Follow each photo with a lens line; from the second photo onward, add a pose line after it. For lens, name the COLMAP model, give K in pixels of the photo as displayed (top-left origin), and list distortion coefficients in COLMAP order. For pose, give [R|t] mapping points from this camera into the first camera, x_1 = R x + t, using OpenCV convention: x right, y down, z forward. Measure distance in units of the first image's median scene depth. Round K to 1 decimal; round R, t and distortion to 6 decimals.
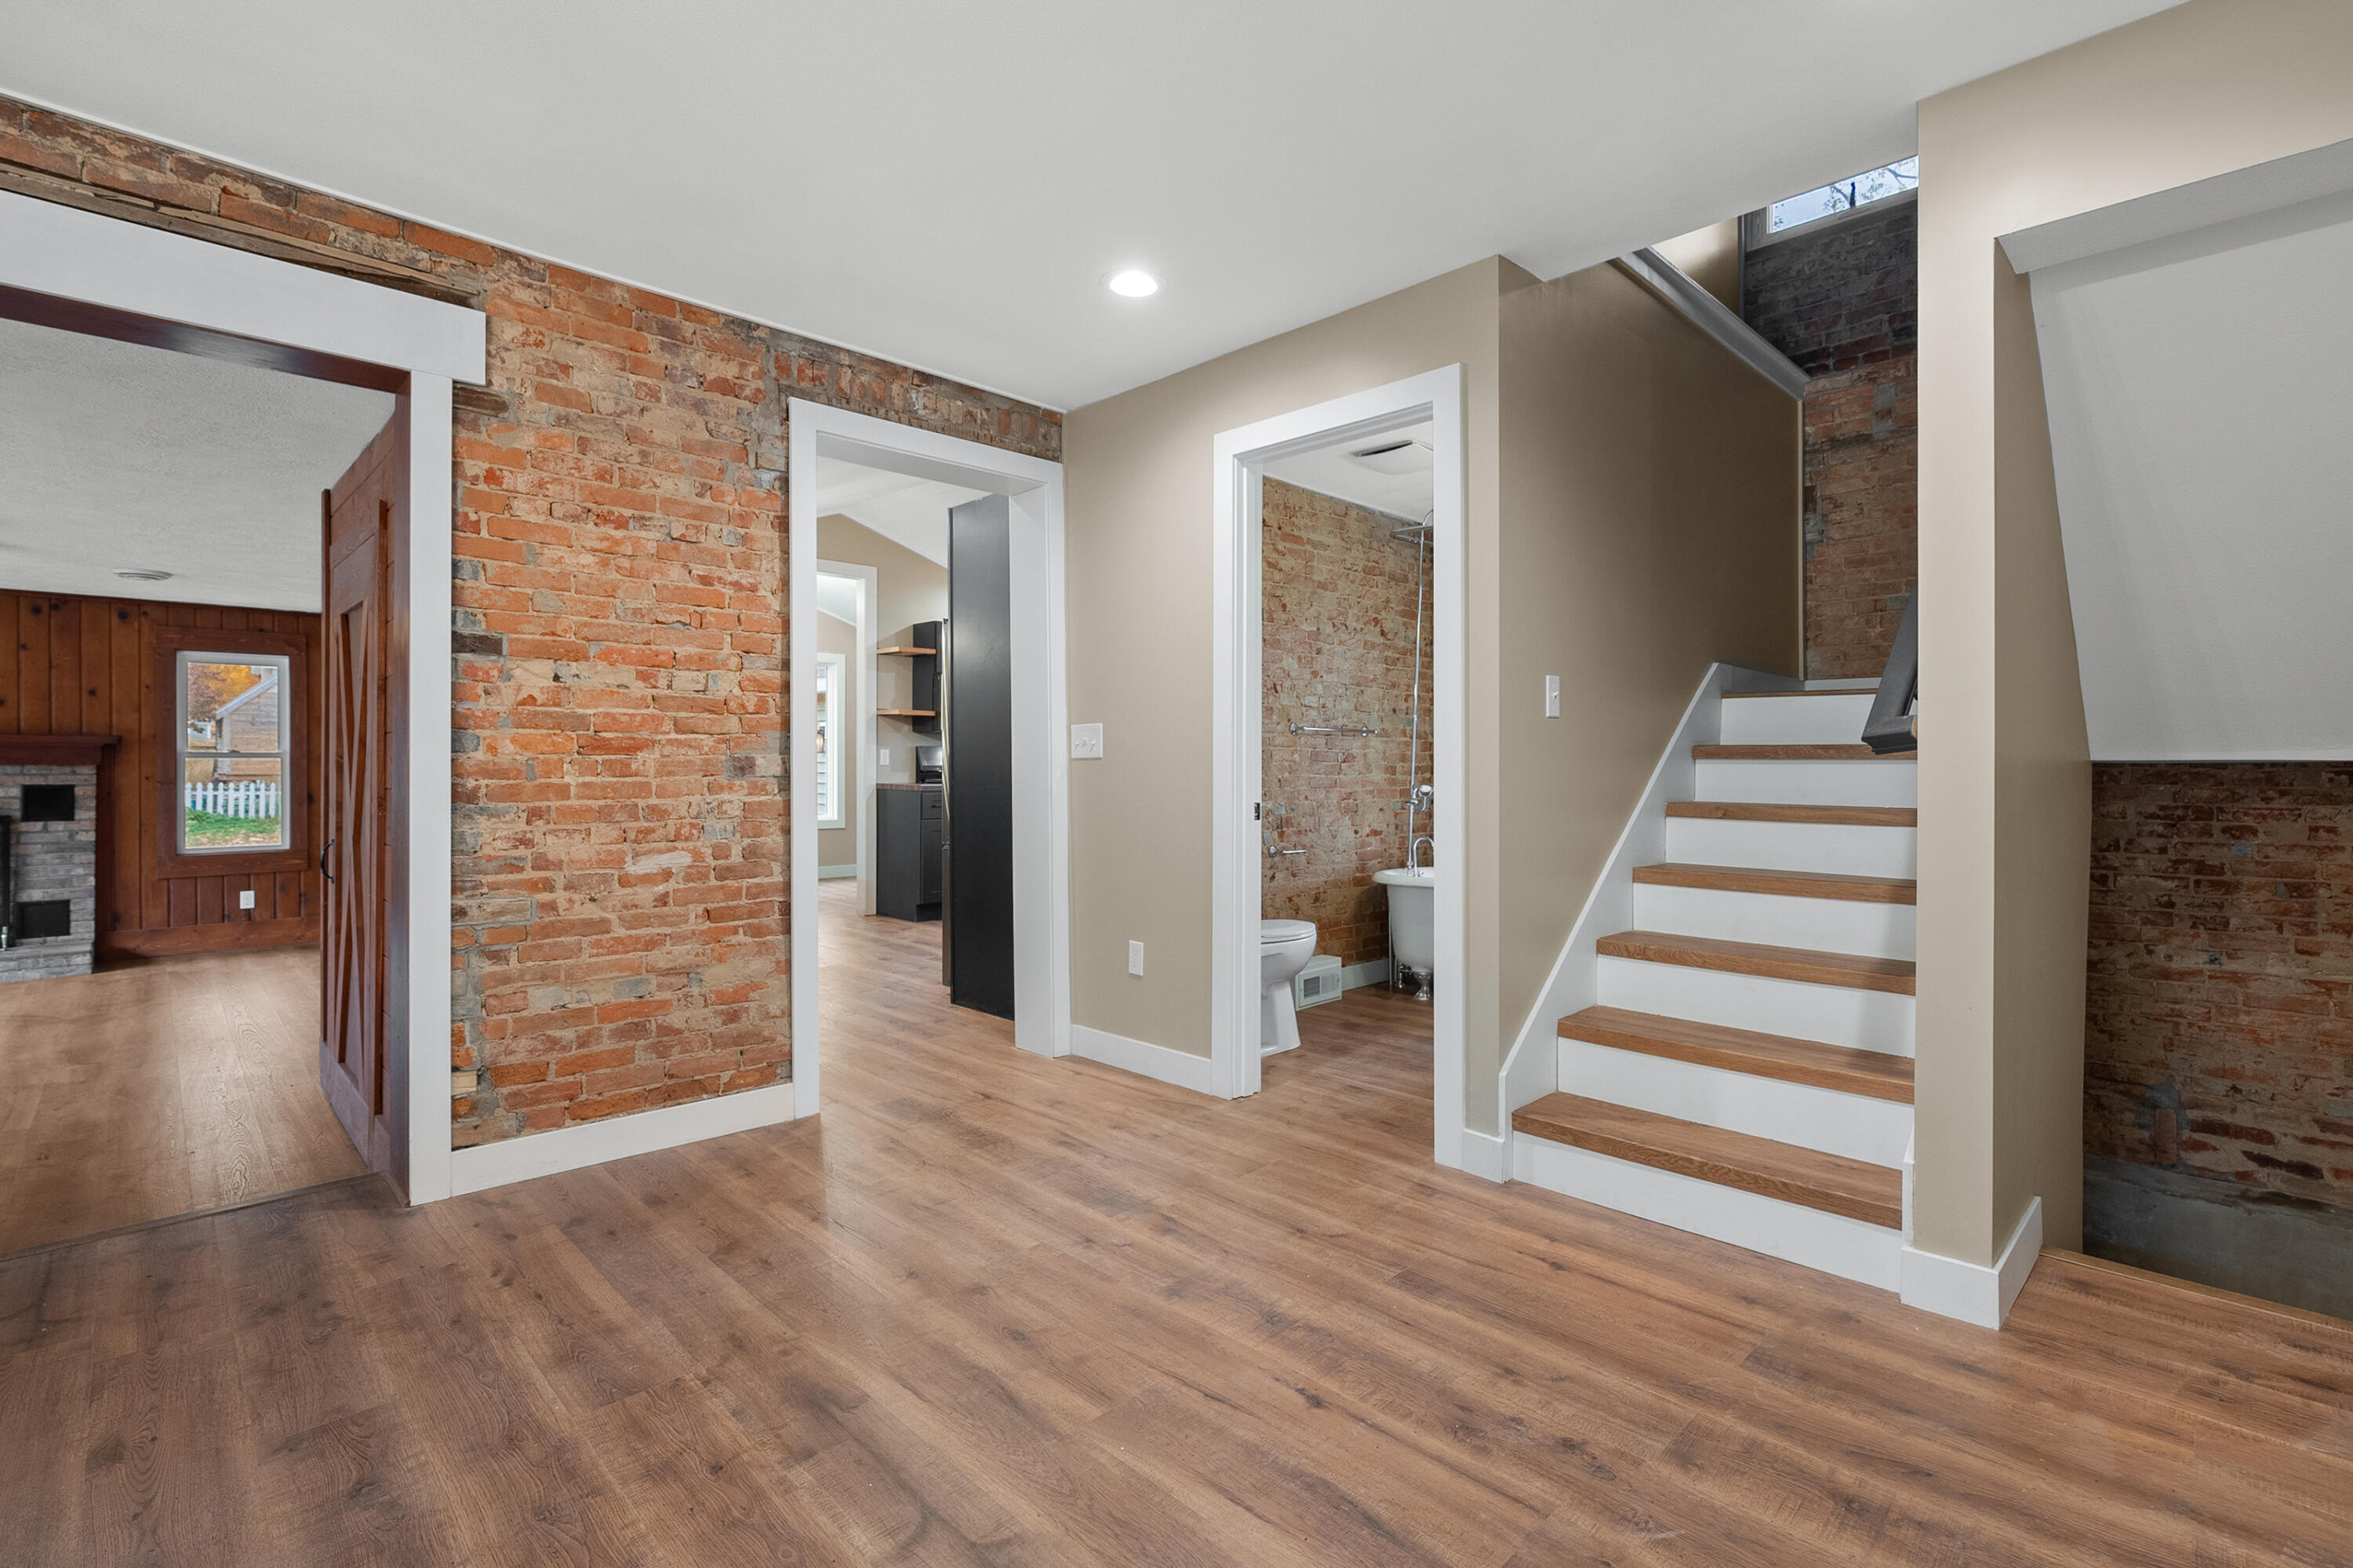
lens RADIAL K [[1075.8, 0, 1175.1], [0, 1075.8, 754.9], [0, 0, 1]] dist [-0.002334, 0.000610]
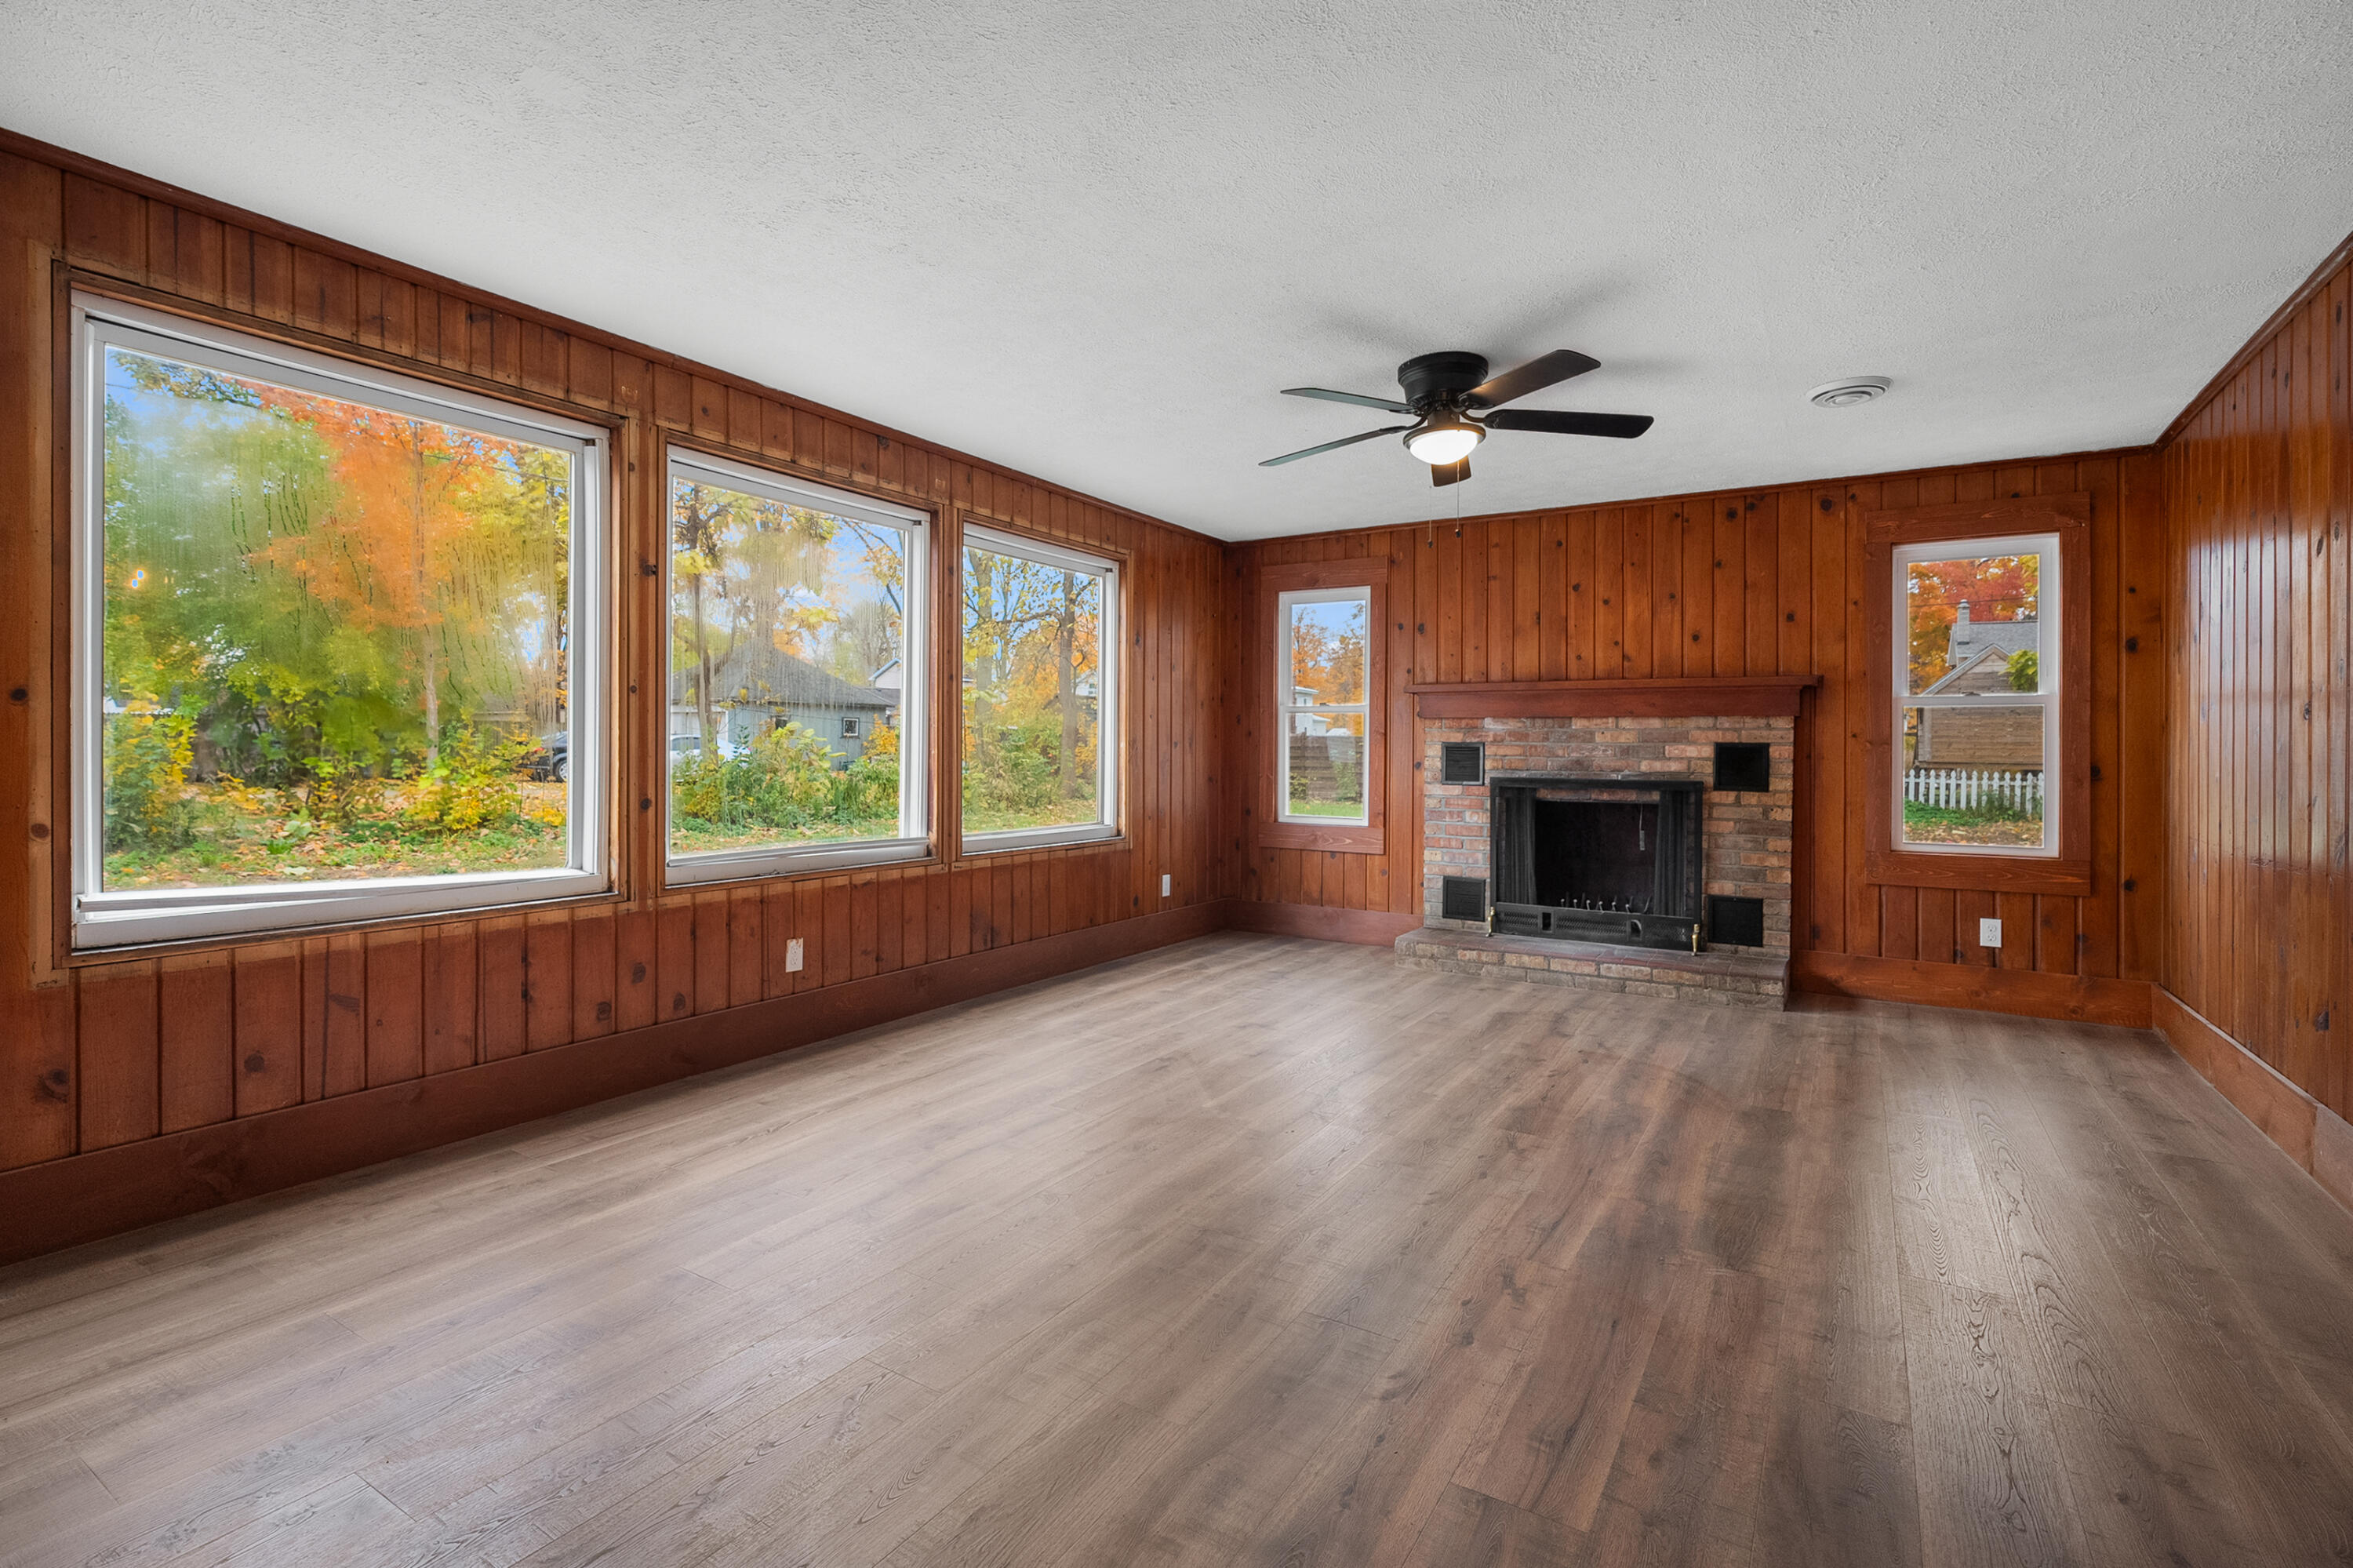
lens RADIAL K [[1075.8, 0, 1175.1], [0, 1075.8, 754.9], [0, 0, 1]] dist [-0.002334, 0.000610]
pose [[0.240447, 0.005596, -0.970646, -0.401023], [-0.003547, 0.999982, 0.004886, 0.032877], [0.970656, 0.002268, 0.240463, 0.420245]]
